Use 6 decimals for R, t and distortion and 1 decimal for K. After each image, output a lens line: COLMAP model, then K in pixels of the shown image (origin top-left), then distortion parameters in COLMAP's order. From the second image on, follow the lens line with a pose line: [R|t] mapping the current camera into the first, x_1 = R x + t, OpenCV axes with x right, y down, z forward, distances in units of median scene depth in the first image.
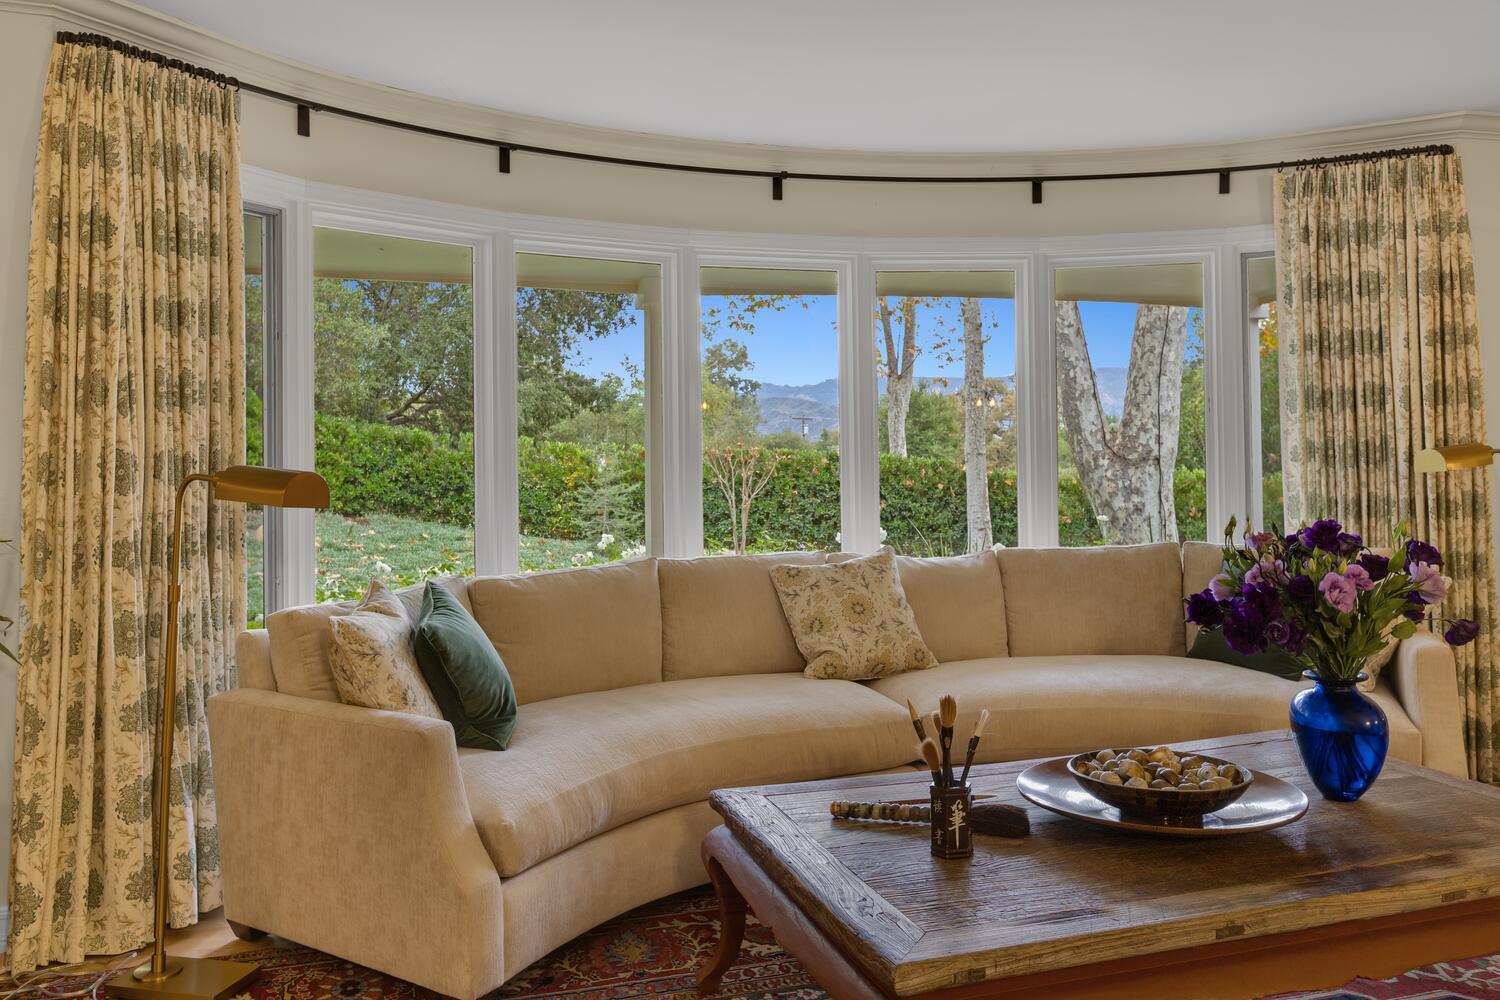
lens RADIAL K [[1158.3, 0, 749.9], [0, 1158.3, 495.5], [0, 0, 1]] dist [0.000572, -0.000984]
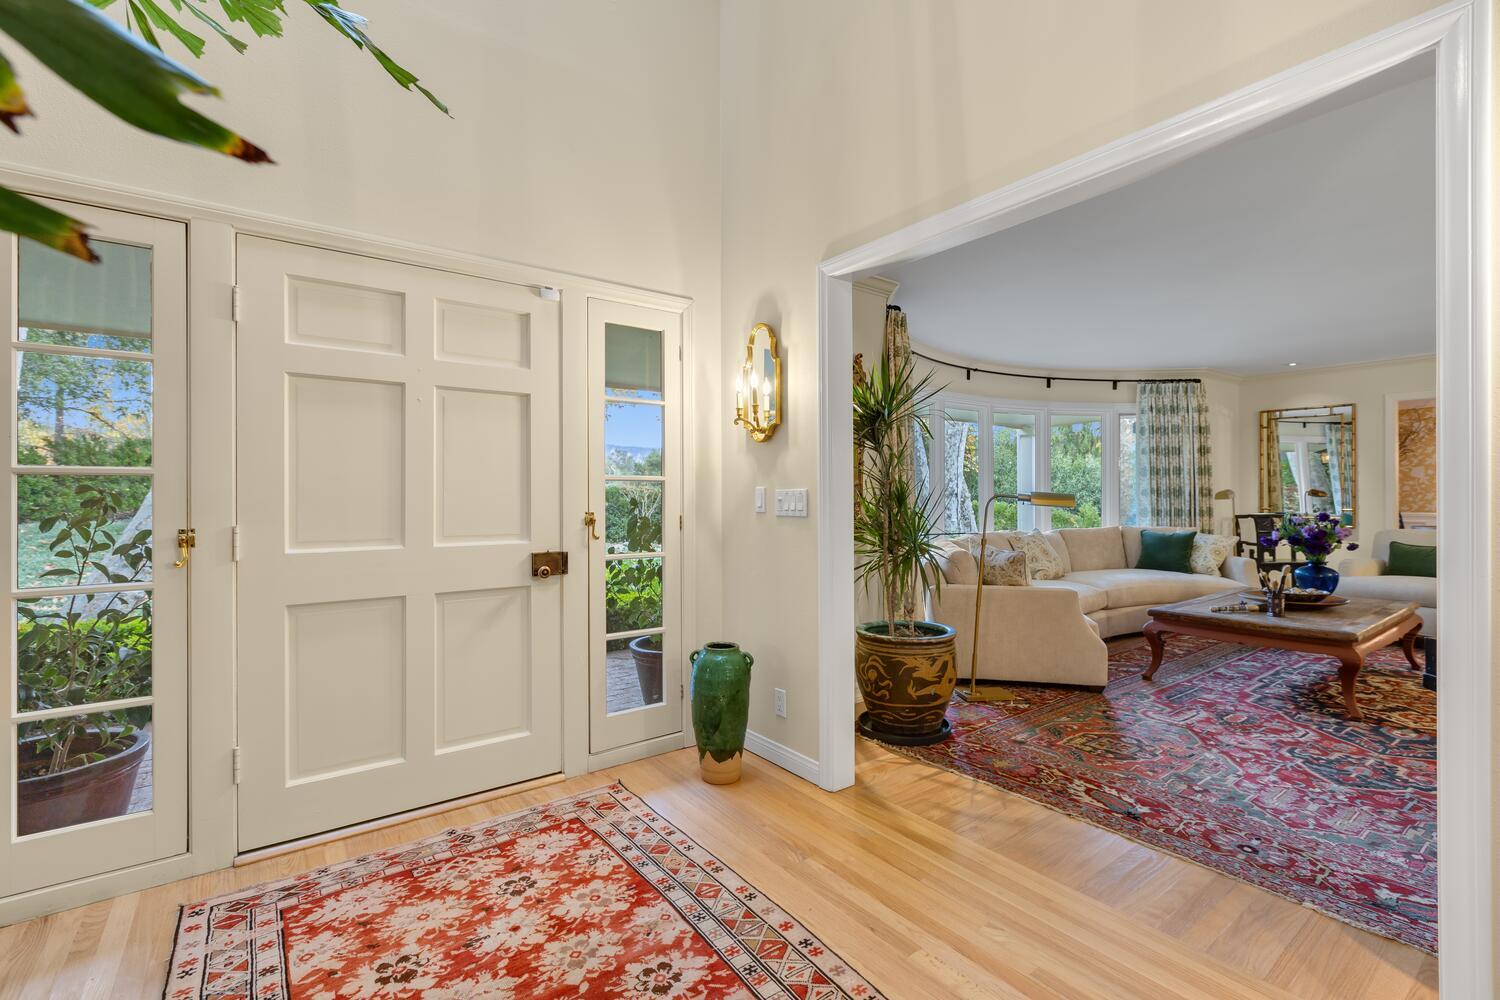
lens RADIAL K [[658.0, 0, 750.0], [0, 658.0, 502.3], [0, 0, 1]] dist [0.001019, 0.000083]
pose [[0.947525, 0.010696, 0.319502, -0.872285], [-0.005191, 0.999823, -0.018076, 0.018211], [-0.319638, 0.015469, 0.947413, -0.117662]]
